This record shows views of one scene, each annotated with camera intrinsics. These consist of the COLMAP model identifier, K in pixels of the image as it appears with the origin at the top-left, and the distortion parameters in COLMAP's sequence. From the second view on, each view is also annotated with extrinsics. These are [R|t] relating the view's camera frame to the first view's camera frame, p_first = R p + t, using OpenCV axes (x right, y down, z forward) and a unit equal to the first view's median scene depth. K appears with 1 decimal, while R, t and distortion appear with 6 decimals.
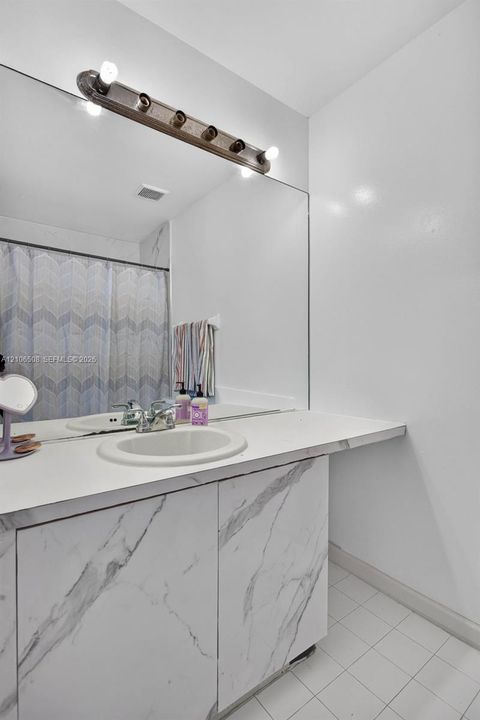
lens RADIAL K [[339.3, 0, 250.7], [0, 339.3, 351.7], [0, 0, 1]] dist [-0.012197, 0.000734]
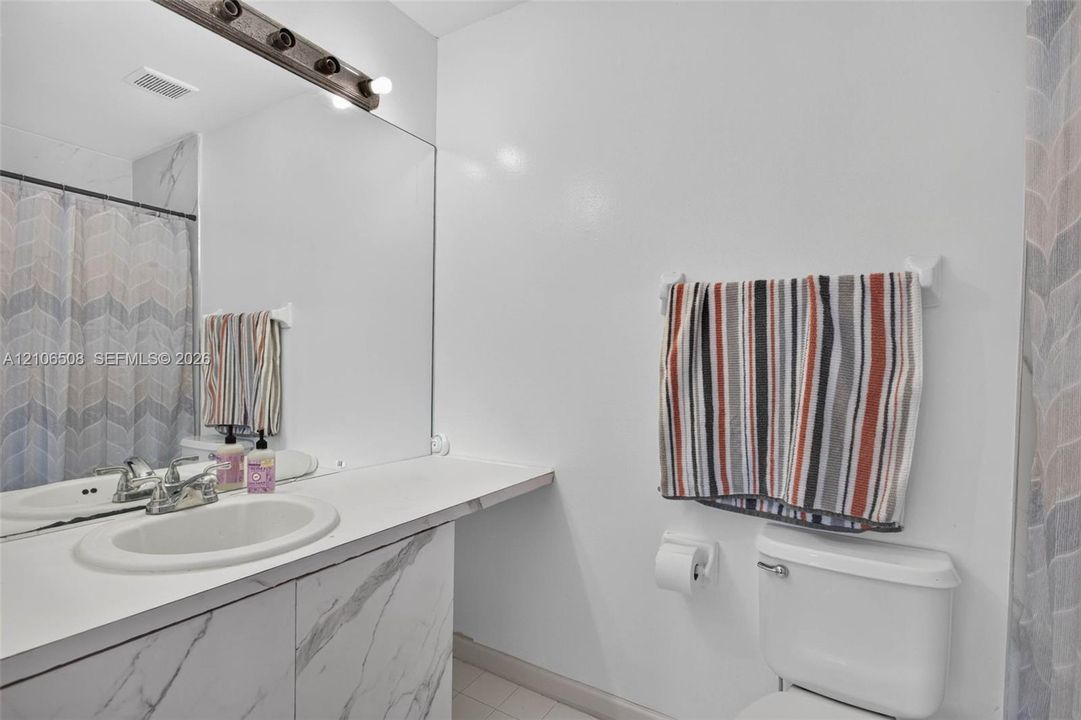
lens RADIAL K [[509.5, 0, 540.5], [0, 509.5, 360.0], [0, 0, 1]] dist [-0.012197, 0.000734]
pose [[0.932202, 0.009135, 0.361824, -0.004384], [-0.015125, 0.999791, 0.013726, -0.055225], [-0.361623, -0.018268, 0.932145, -0.091670]]
